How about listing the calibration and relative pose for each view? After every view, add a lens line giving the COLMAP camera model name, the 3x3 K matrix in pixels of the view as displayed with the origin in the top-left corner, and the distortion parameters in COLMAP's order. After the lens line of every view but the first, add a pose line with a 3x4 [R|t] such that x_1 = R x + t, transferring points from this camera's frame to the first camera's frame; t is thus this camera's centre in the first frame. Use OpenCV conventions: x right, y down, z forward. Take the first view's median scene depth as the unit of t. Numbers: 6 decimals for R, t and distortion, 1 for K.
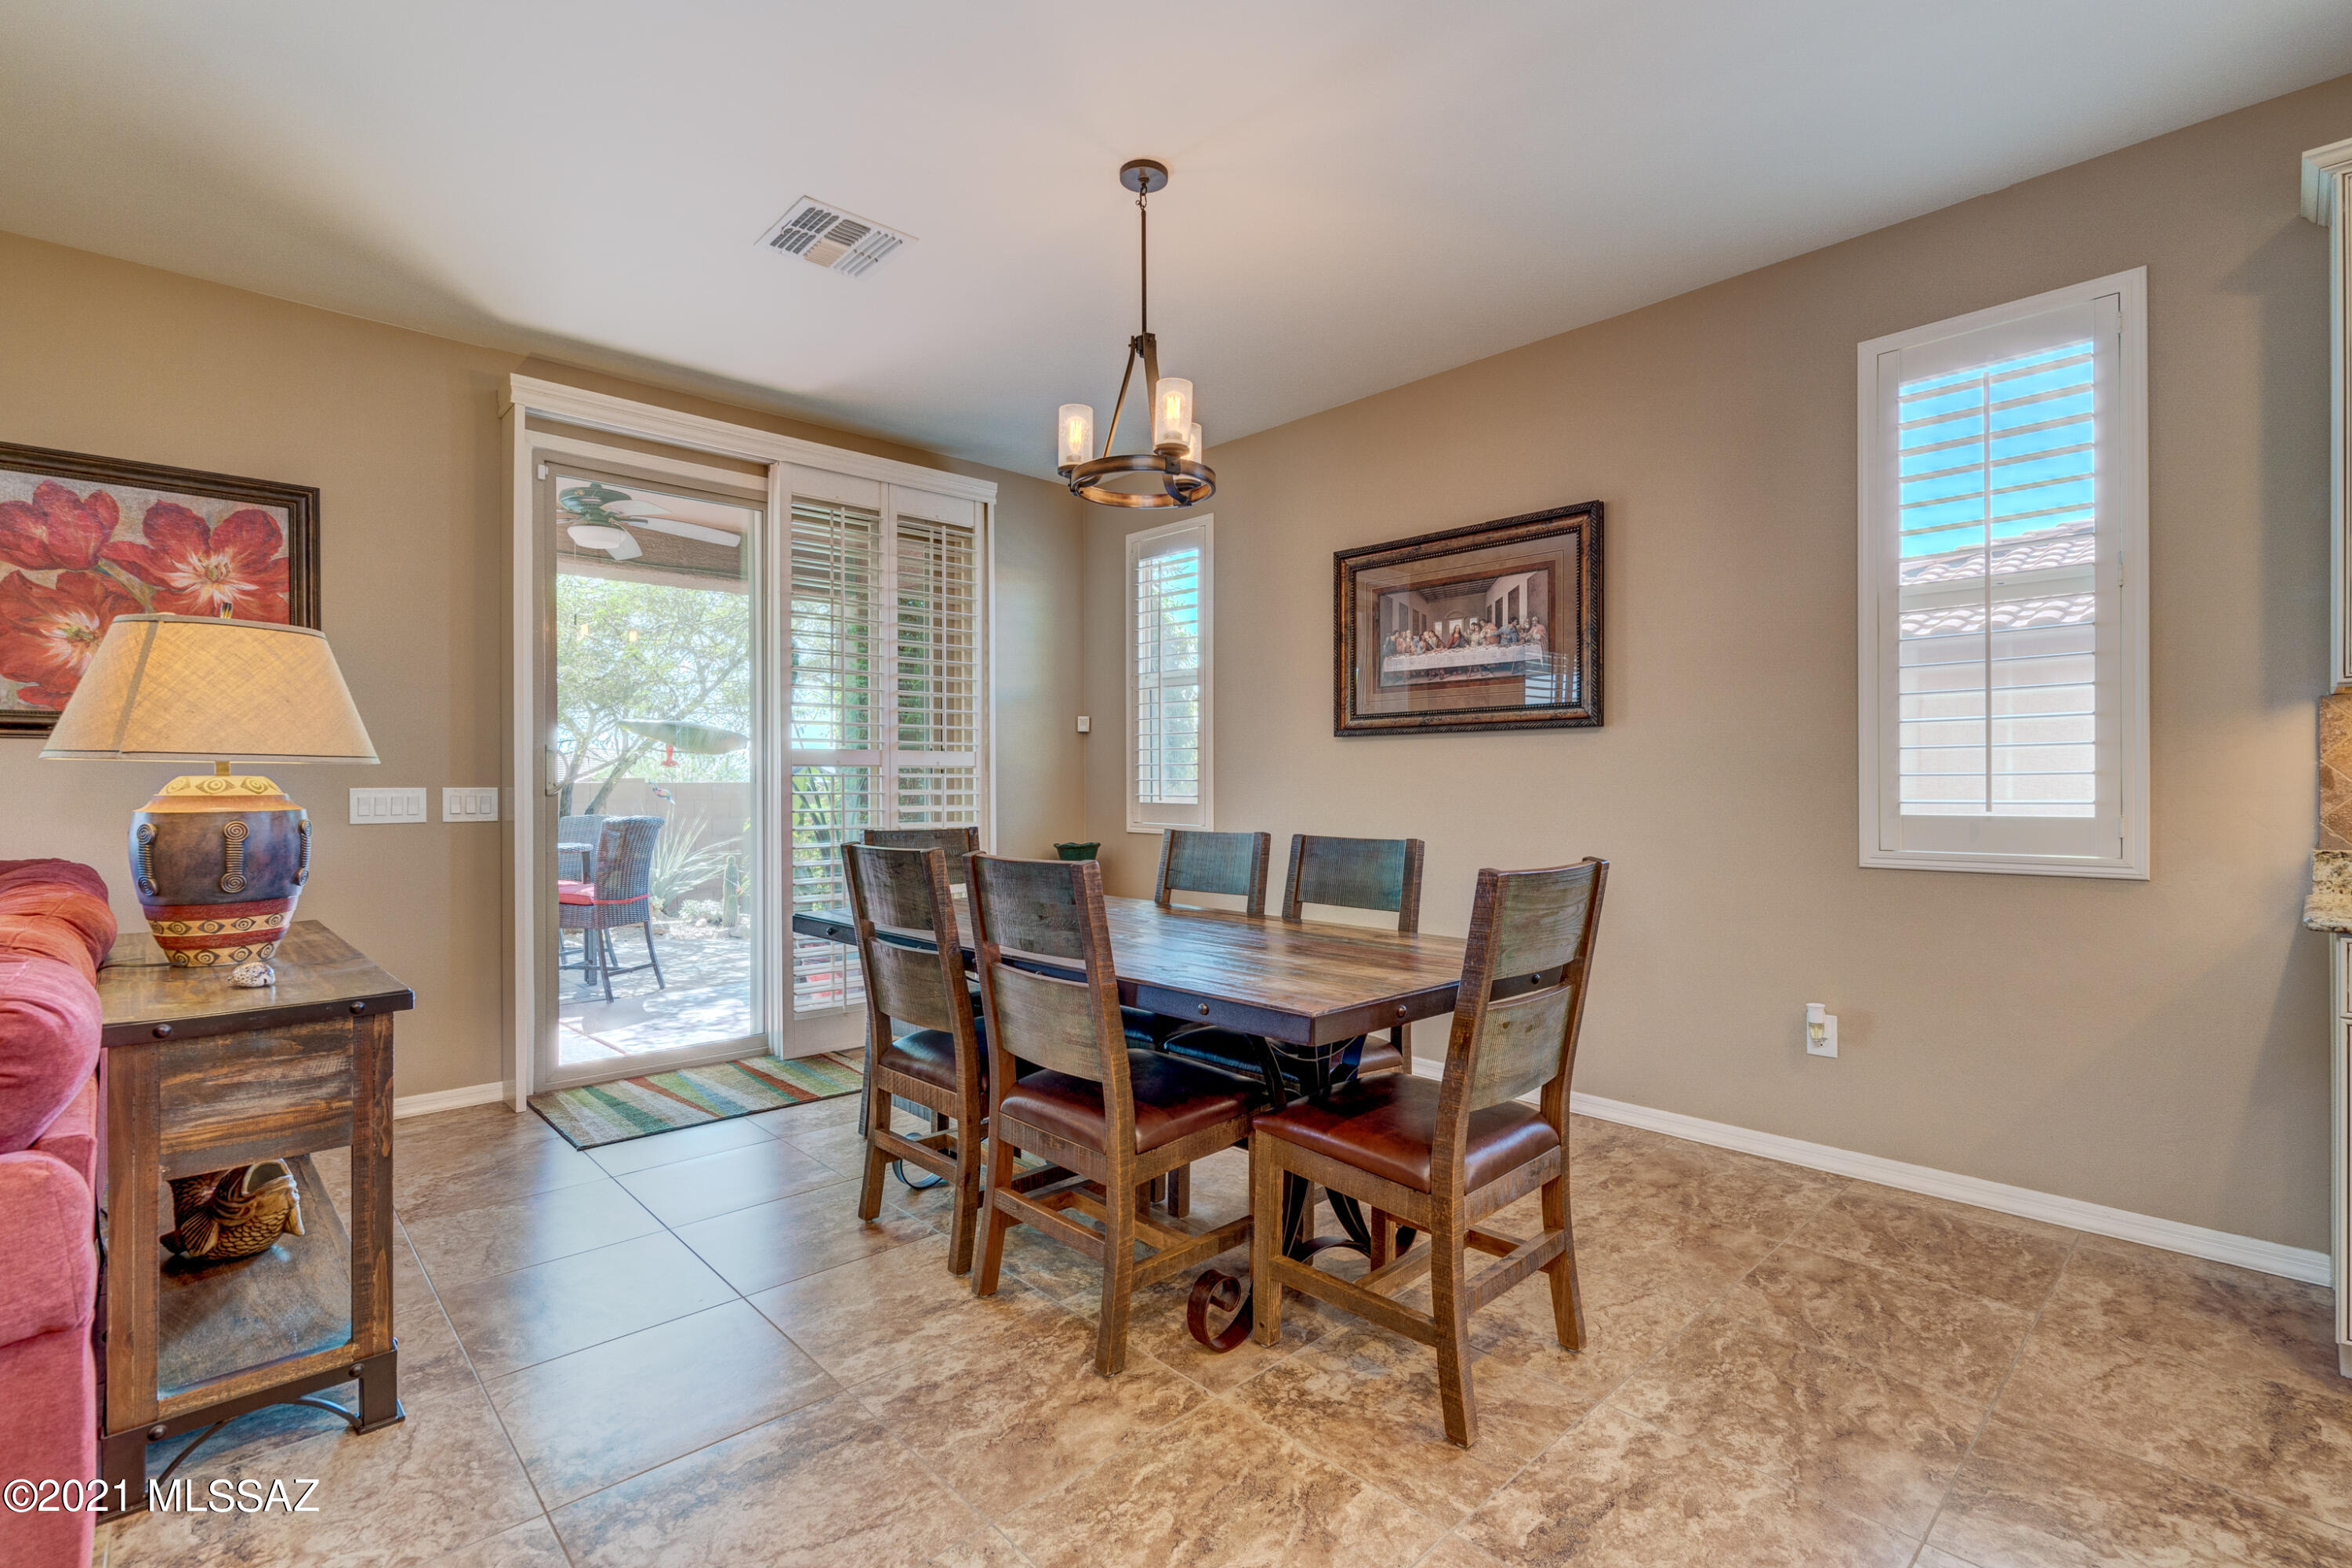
lens RADIAL K [[1072.5, 0, 1197.9], [0, 1072.5, 782.1], [0, 0, 1]] dist [-0.010767, 0.005086]
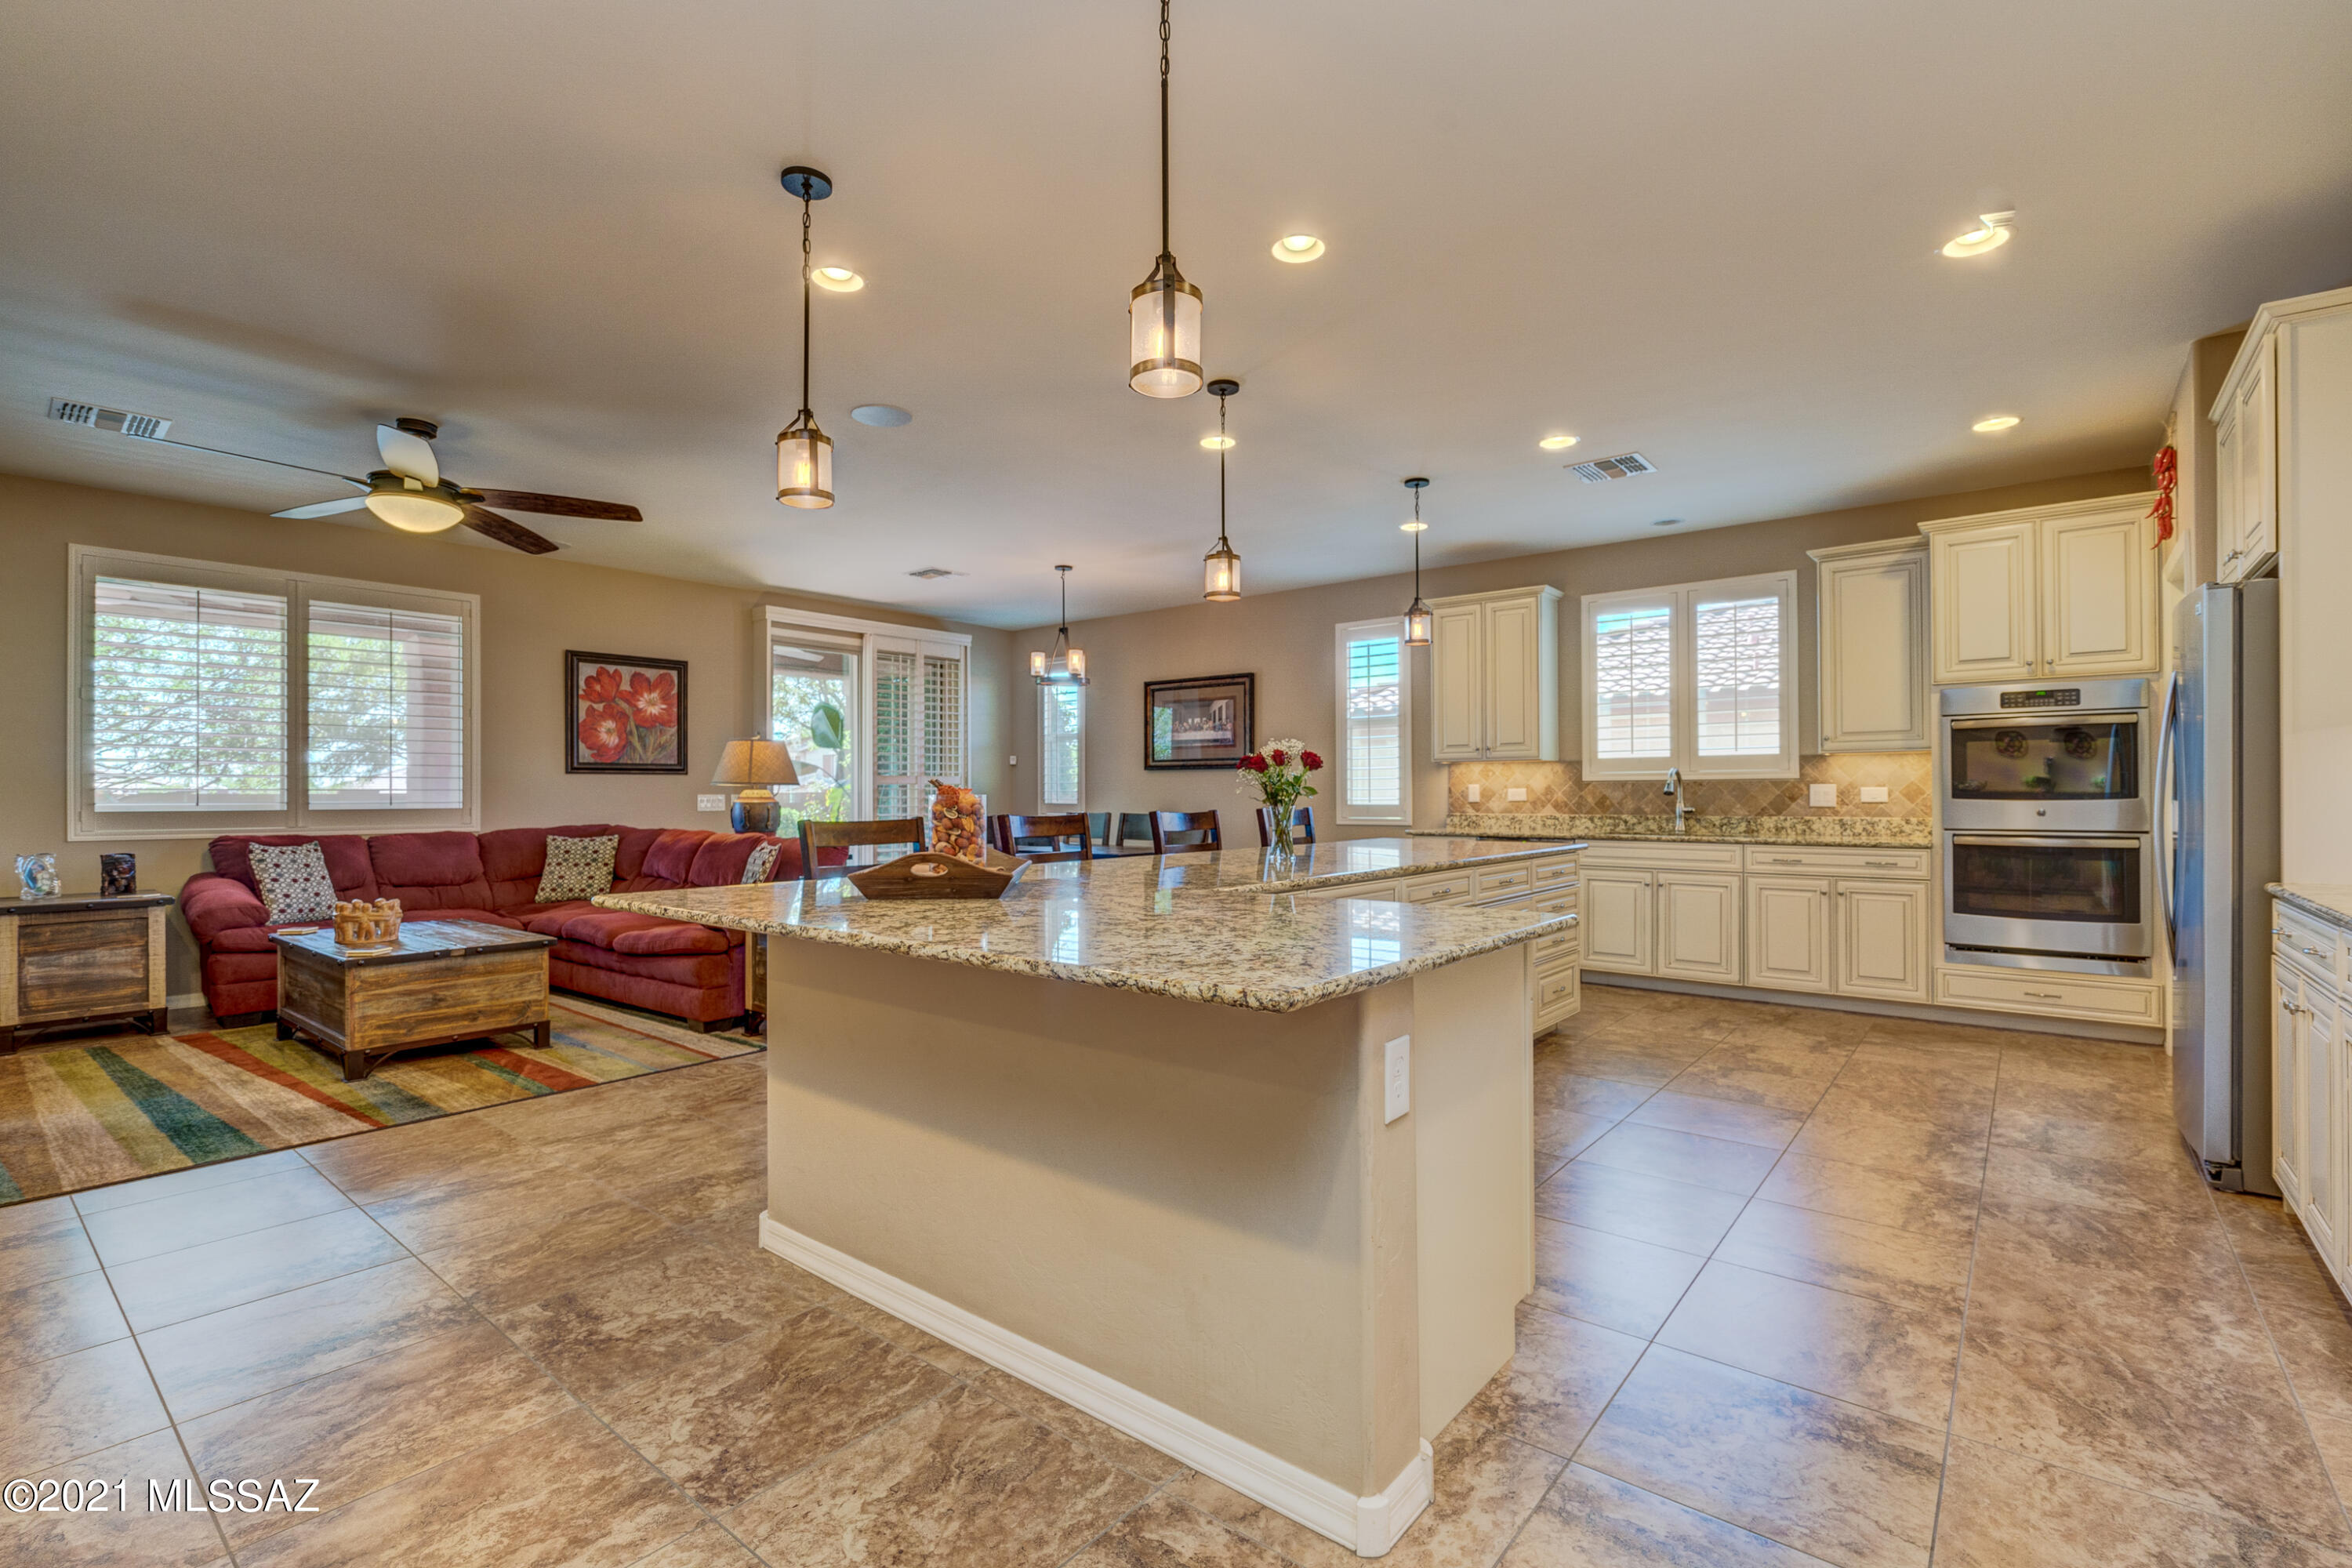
lens RADIAL K [[1072.5, 0, 1194.0], [0, 1072.5, 783.8], [0, 0, 1]] dist [-0.010767, 0.005086]
pose [[0.991834, 0.000613, 0.127531, -0.049221], [0.000253, 0.999977, -0.006774, -0.001558], [-0.127532, 0.006751, 0.991811, -1.227289]]
